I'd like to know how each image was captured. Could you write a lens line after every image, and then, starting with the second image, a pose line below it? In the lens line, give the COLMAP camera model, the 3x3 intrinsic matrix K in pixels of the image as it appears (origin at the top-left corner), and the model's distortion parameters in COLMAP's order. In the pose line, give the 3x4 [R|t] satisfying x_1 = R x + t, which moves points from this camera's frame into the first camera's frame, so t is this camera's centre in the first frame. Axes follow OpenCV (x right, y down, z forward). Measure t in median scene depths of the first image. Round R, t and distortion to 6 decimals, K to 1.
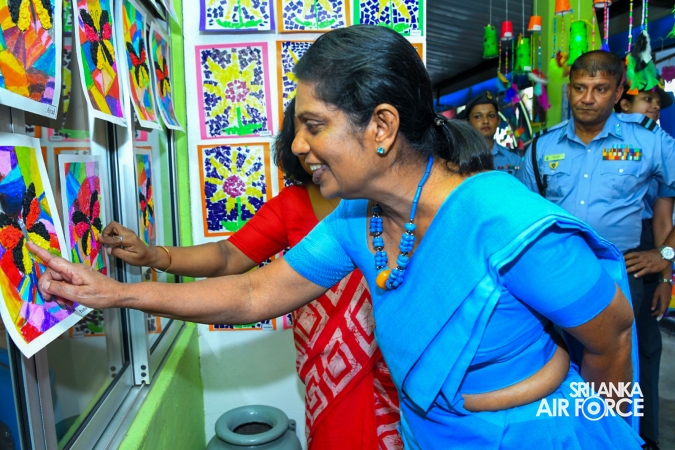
lens RADIAL K [[516.8, 0, 336.0], [0, 516.8, 230.8], [0, 0, 1]] dist [-0.078119, 0.003816]
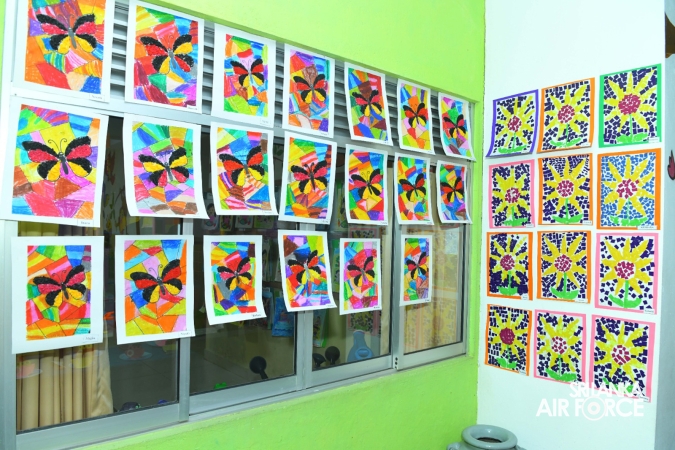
lens RADIAL K [[516.8, 0, 340.7], [0, 516.8, 222.7], [0, 0, 1]] dist [-0.078119, 0.003816]
pose [[0.565275, 0.021132, -0.824632, 0.700352], [-0.145544, 0.986544, -0.074487, -0.024374], [0.811962, 0.162125, 0.560744, -0.160711]]
